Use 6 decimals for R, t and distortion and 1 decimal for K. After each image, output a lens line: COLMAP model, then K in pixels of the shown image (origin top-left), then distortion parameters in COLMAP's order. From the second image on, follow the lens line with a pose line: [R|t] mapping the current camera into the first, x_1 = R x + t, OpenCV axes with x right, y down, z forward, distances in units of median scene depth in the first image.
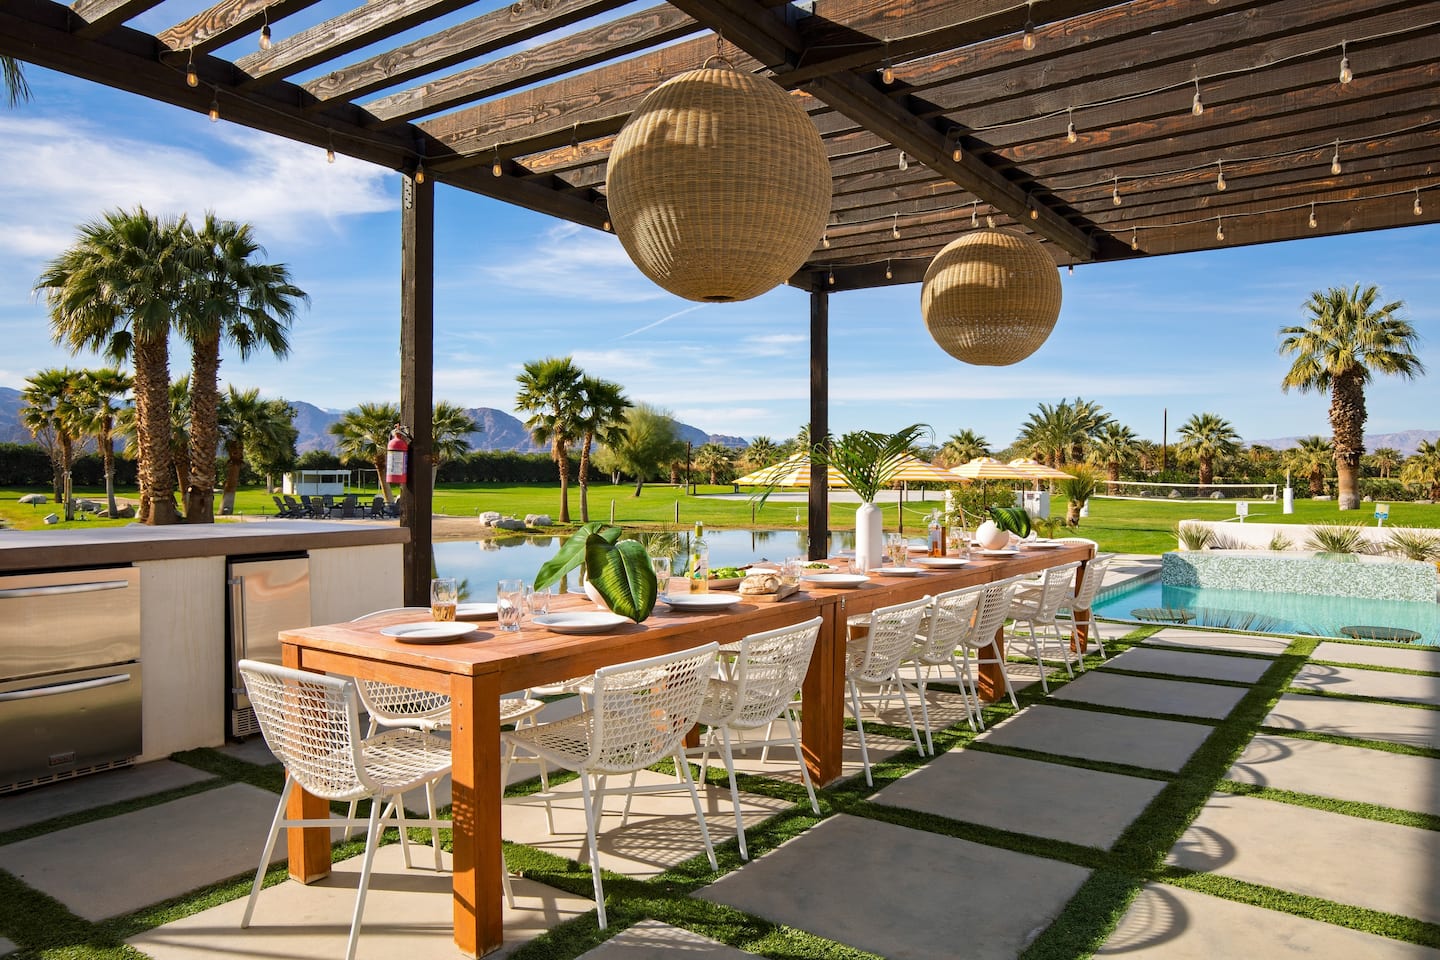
lens RADIAL K [[979.0, 0, 720.0], [0, 979.0, 480.0], [0, 0, 1]] dist [0.001083, 0.000238]
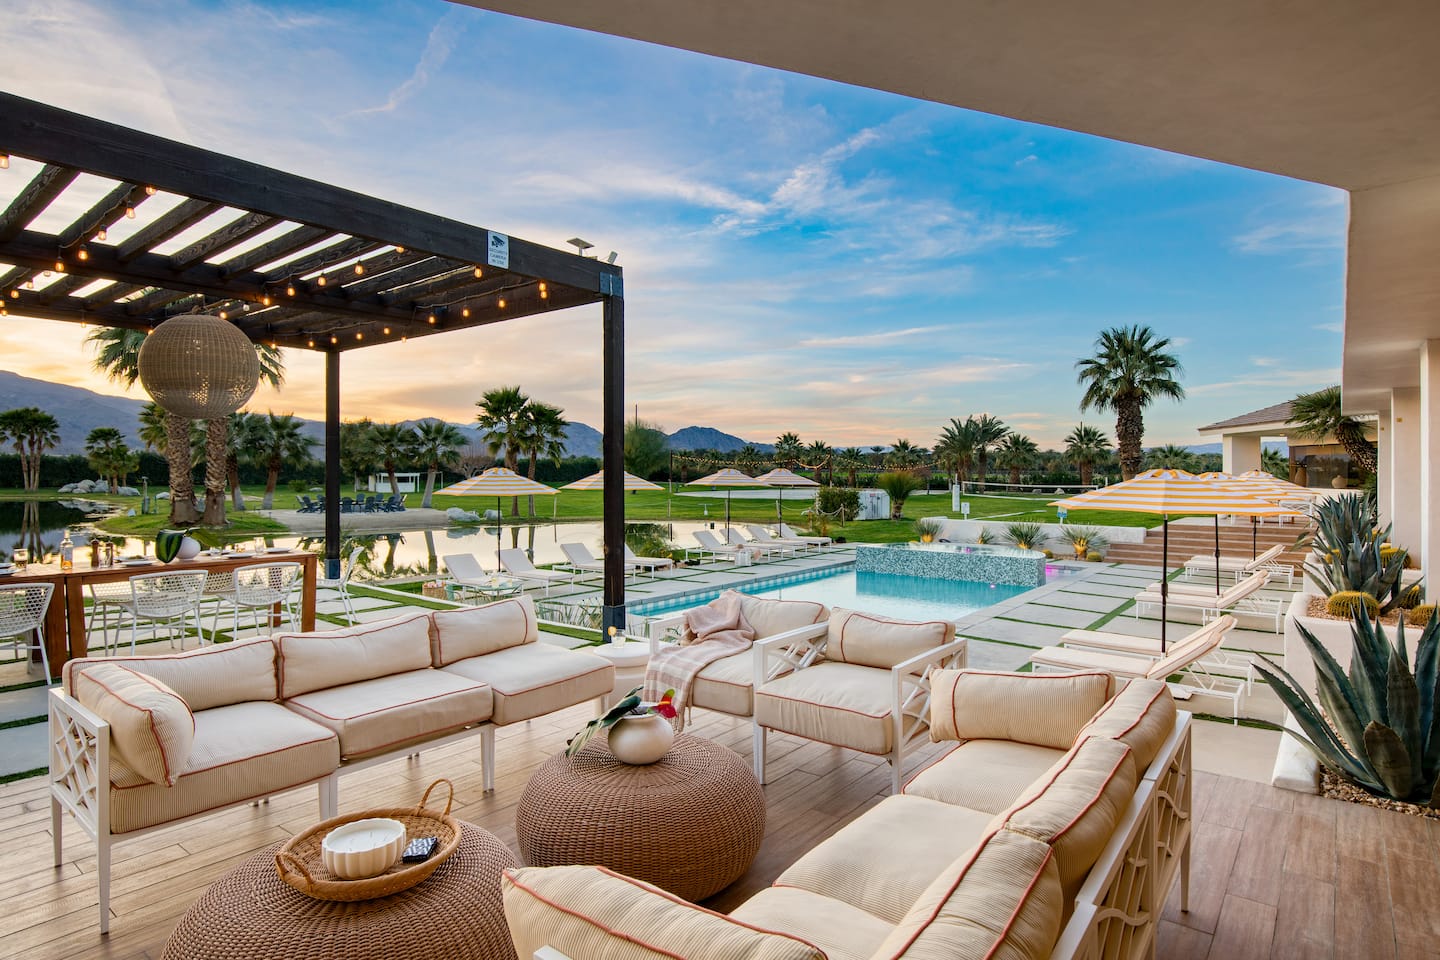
lens RADIAL K [[778.0, 0, 720.0], [0, 778.0, 480.0], [0, 0, 1]] dist [-0.052395, 0.000333]
pose [[0.998834, -0.000988, -0.048267, 0.164968], [0.001094, 0.999997, 0.002176, -0.005662], [0.048265, -0.002226, 0.998832, 0.003394]]
